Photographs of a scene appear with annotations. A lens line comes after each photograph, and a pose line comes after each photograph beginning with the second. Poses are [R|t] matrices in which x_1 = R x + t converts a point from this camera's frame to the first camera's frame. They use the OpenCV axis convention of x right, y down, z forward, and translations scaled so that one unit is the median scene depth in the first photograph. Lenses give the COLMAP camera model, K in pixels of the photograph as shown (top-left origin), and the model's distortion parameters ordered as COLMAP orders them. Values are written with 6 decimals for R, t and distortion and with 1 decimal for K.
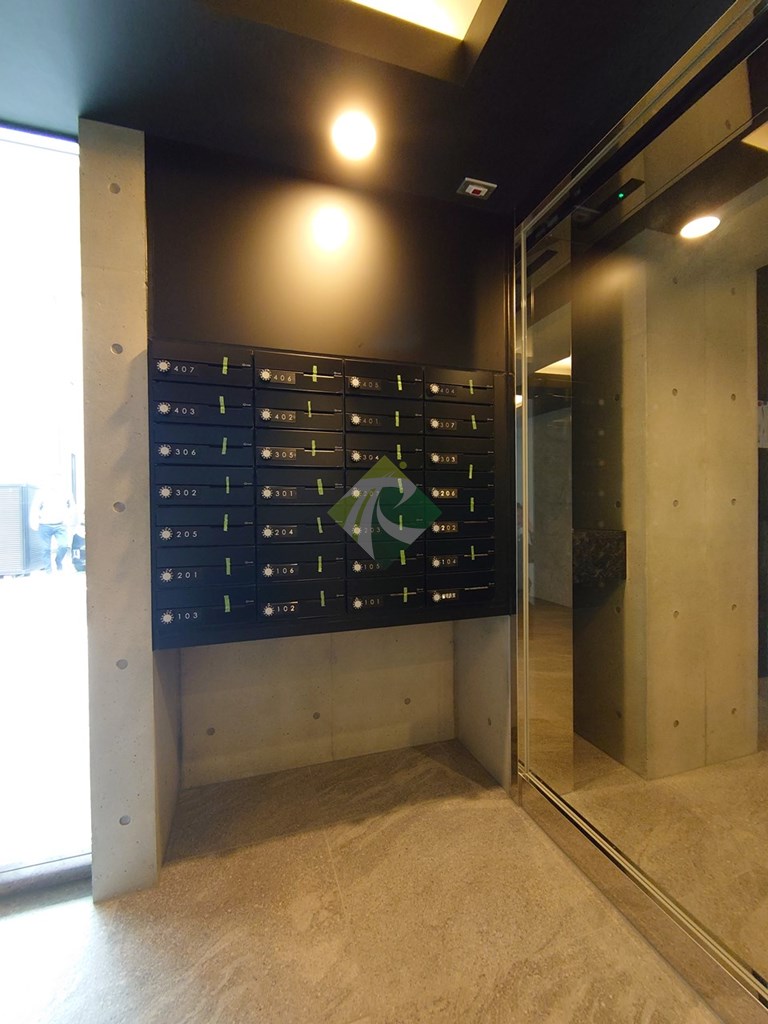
lens RADIAL K [[441.5, 0, 384.6], [0, 441.5, 512.4], [0, 0, 1]] dist [-0.001765, 0.000793]
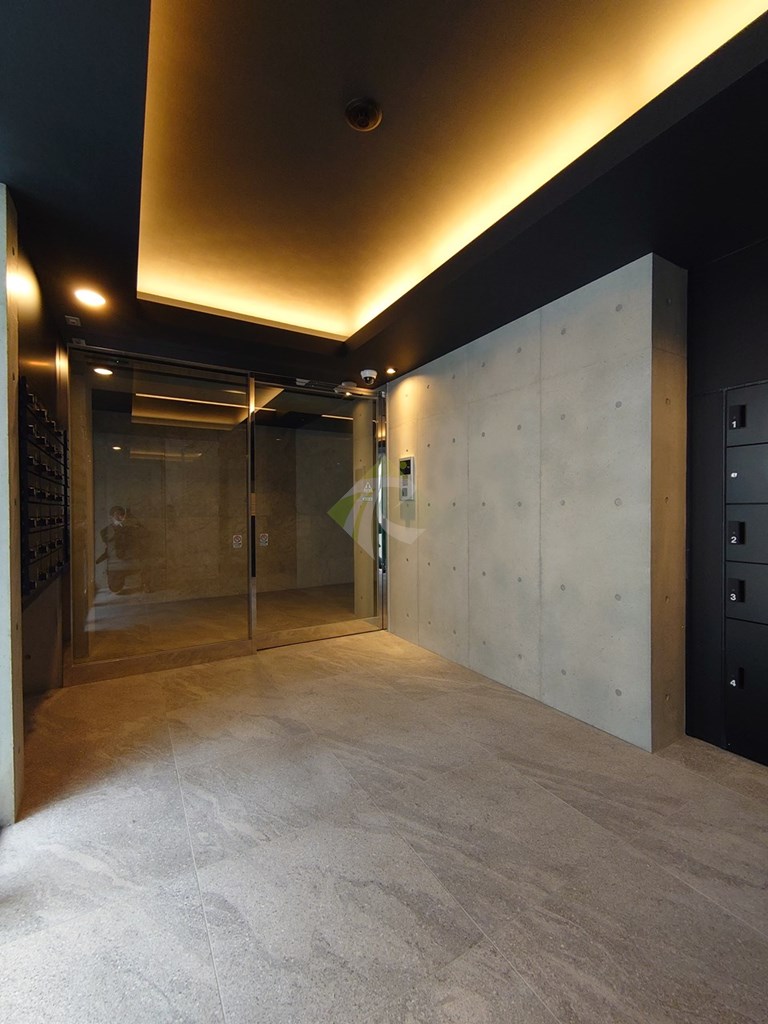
lens RADIAL K [[441.5, 0, 384.8], [0, 441.5, 513.8], [0, 0, 1]] dist [-0.001765, 0.000793]
pose [[-0.214831, 0.007047, 0.976626, -2.420101], [0.008970, 0.999946, -0.005242, 0.039188], [-0.976610, 0.007634, -0.214882, 0.282824]]
